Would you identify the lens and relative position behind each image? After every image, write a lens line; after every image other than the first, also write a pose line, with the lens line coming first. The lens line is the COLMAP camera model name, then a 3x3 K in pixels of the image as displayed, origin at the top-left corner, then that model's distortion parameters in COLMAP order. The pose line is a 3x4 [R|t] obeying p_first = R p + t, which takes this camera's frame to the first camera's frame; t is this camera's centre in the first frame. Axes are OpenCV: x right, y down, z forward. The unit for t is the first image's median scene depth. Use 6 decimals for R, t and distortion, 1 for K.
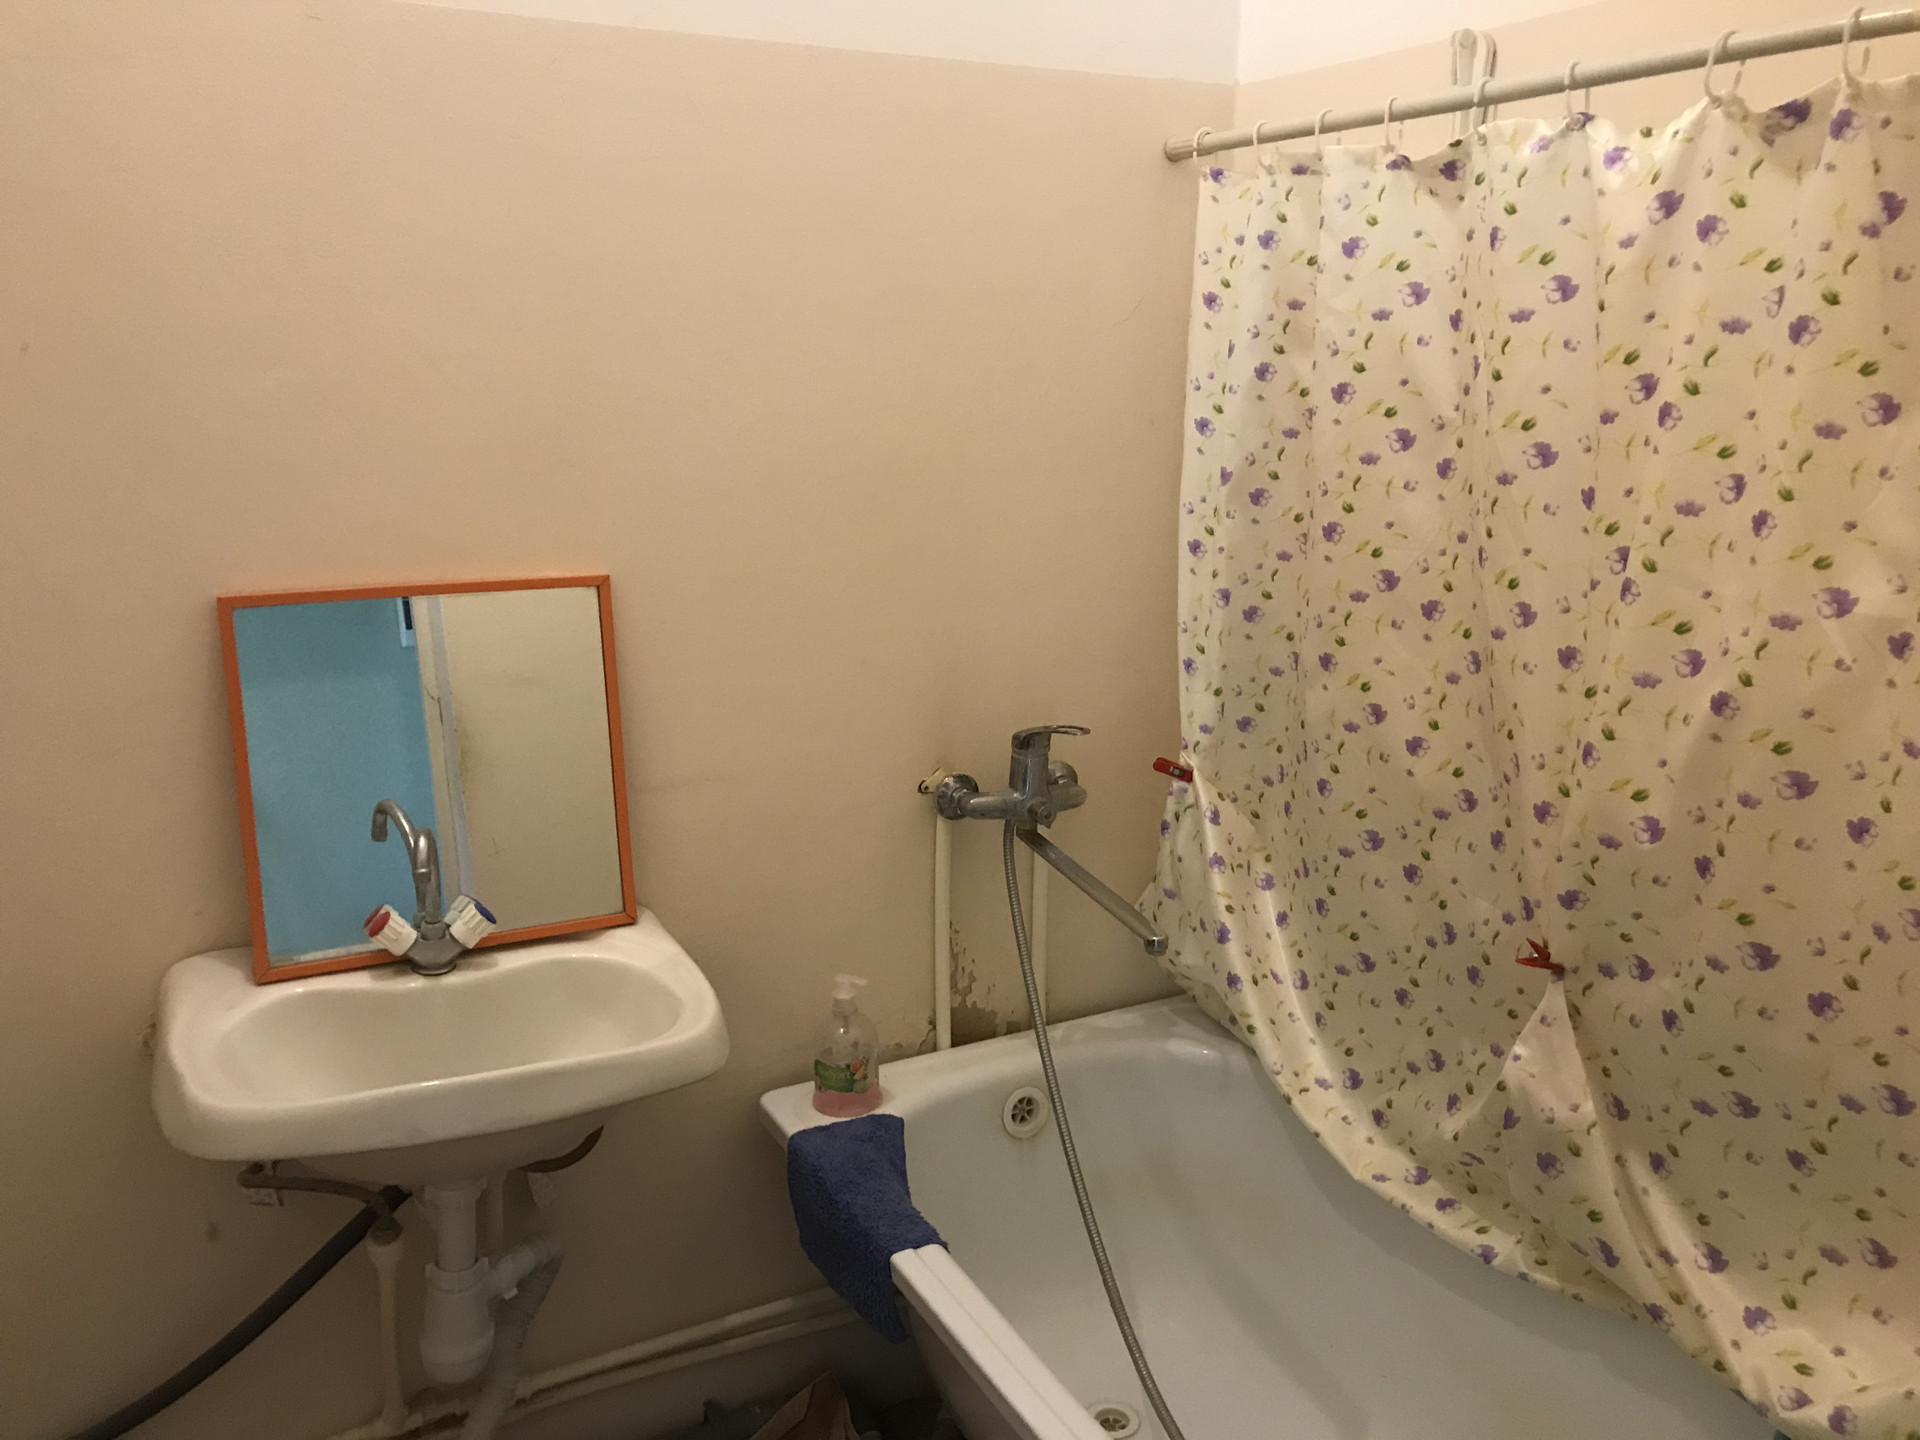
lens RADIAL K [[1519.4, 0, 957.6], [0, 1519.4, 717.5], [0, 0, 1]] dist [0.023694, -0.009451]
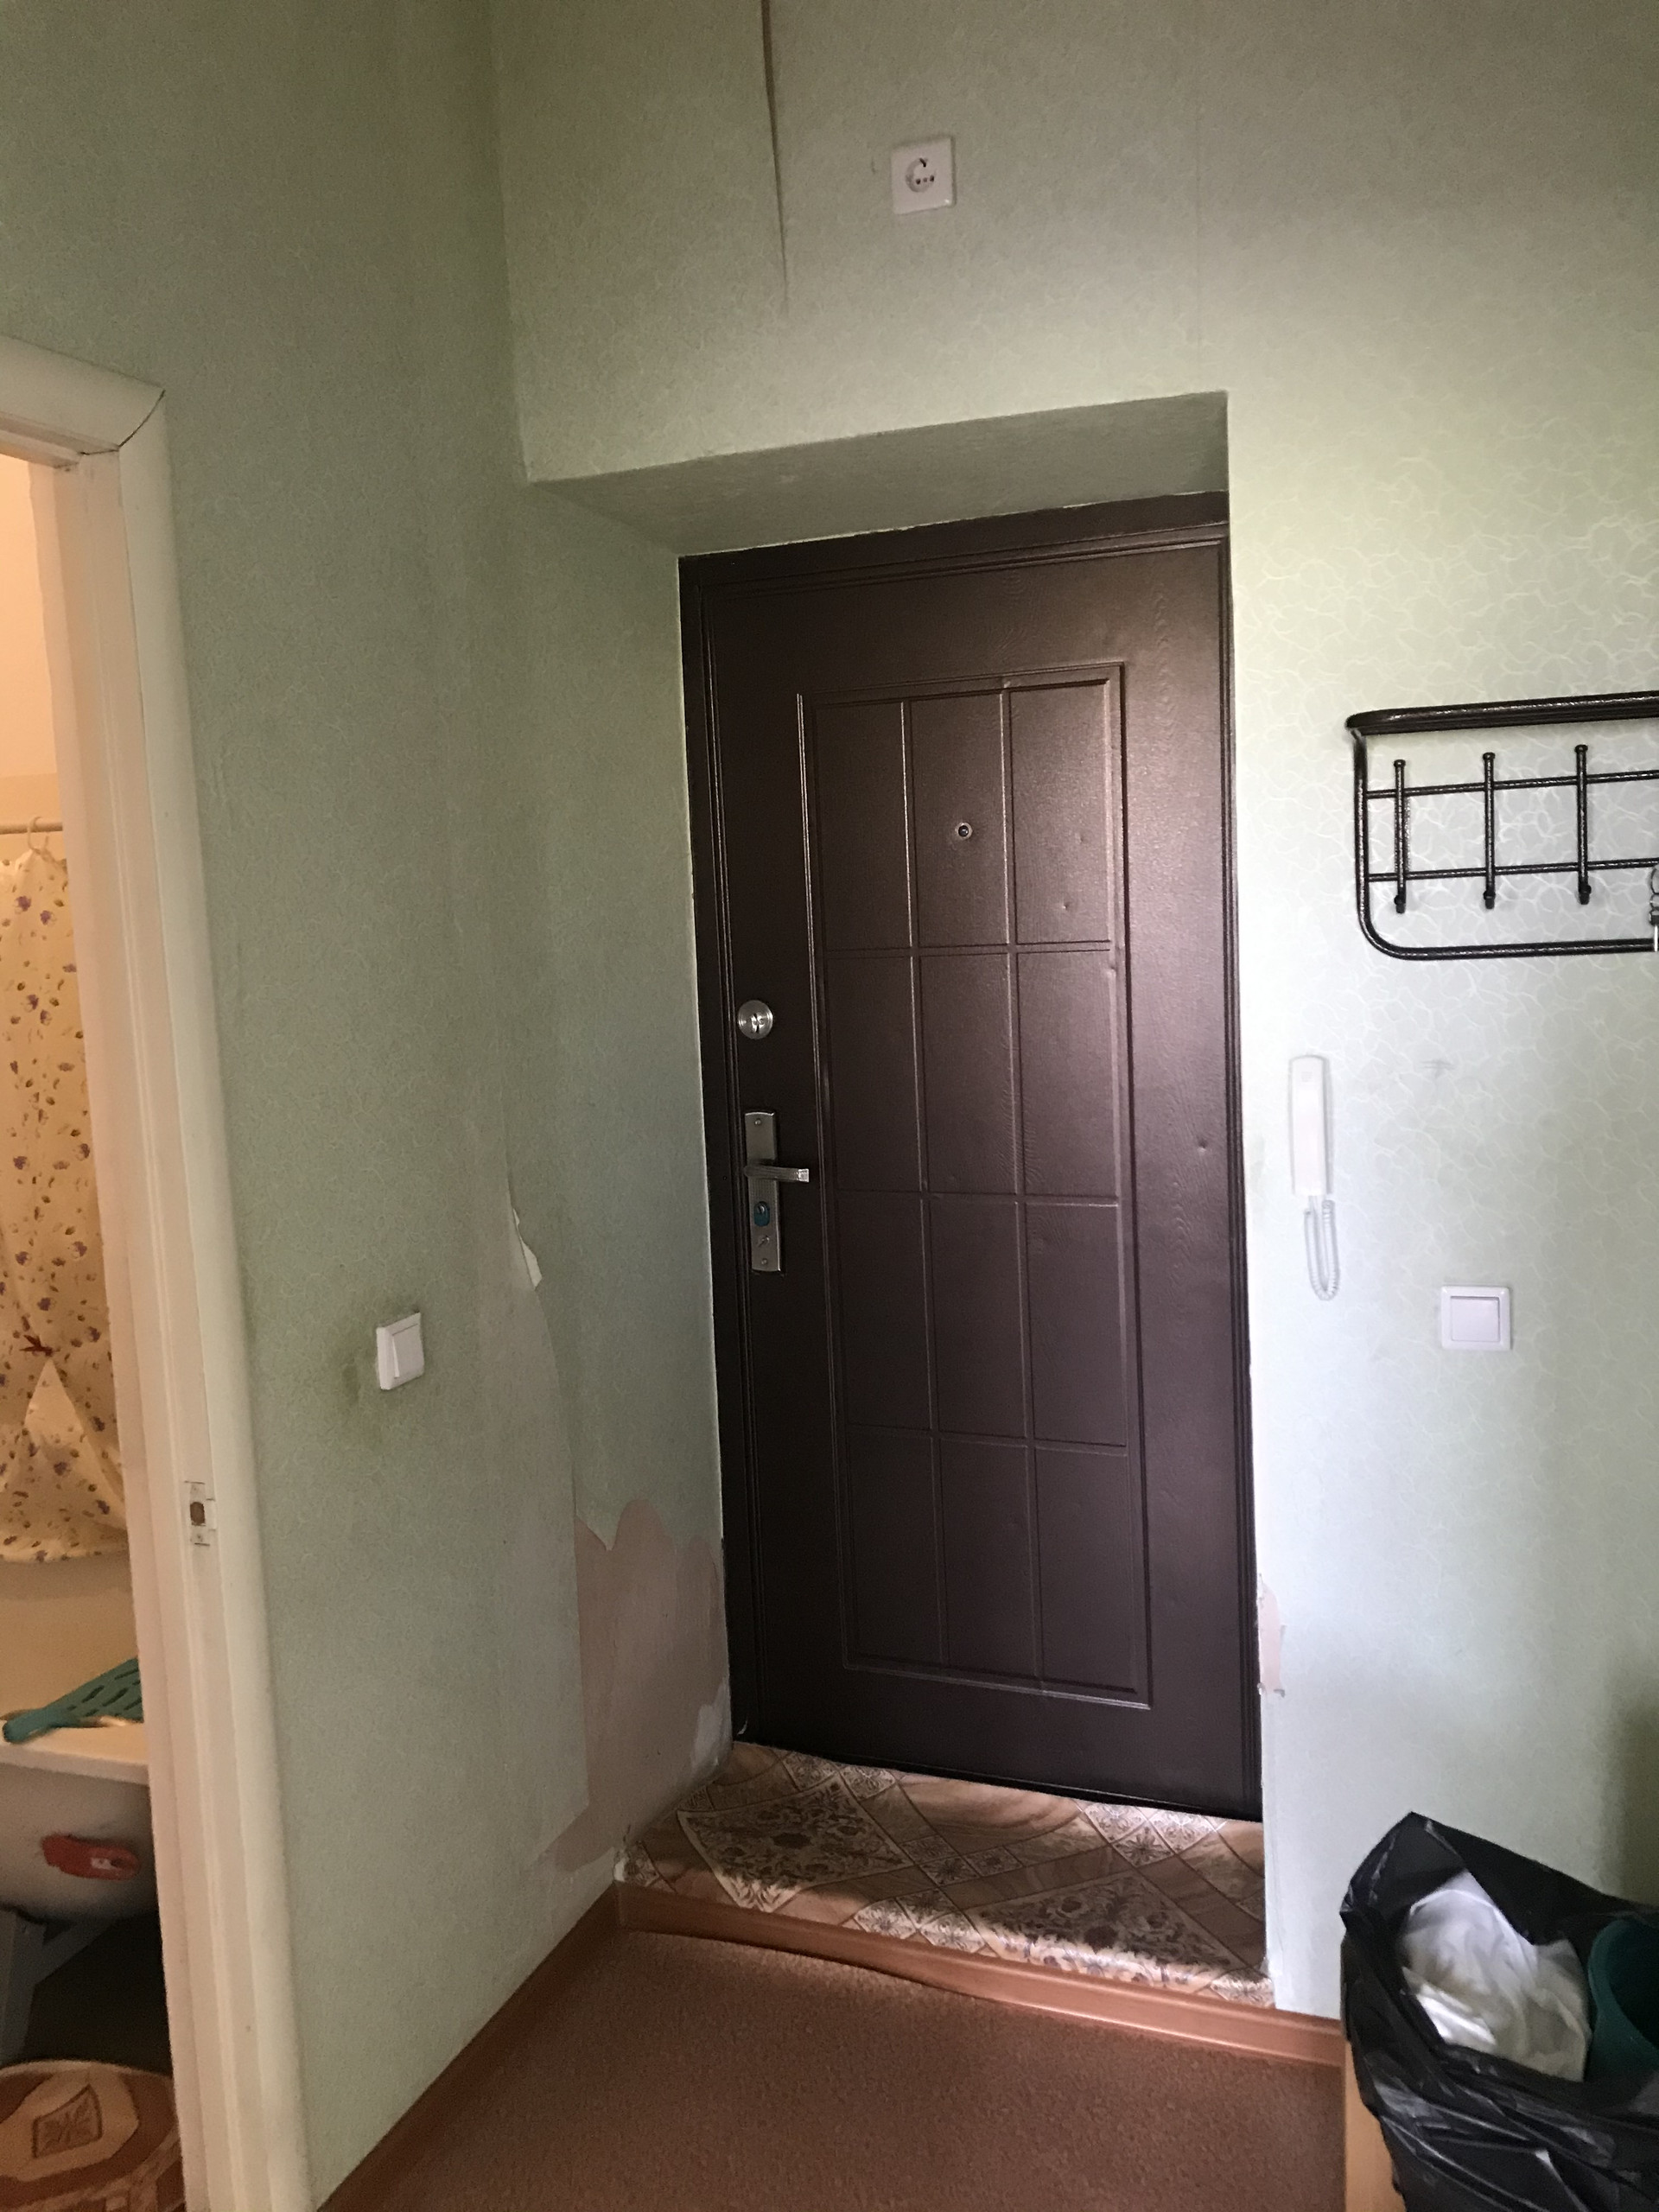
lens RADIAL K [[1750.5, 0, 852.2], [0, 1750.5, 1099.8], [0, 0, 1]] dist [0.023694, -0.009451]
pose [[0.731453, -0.109287, 0.673077, -0.065744], [0.200802, 0.977826, -0.059448, 0.057058], [-0.651655, 0.178638, 0.737179, -0.305178]]
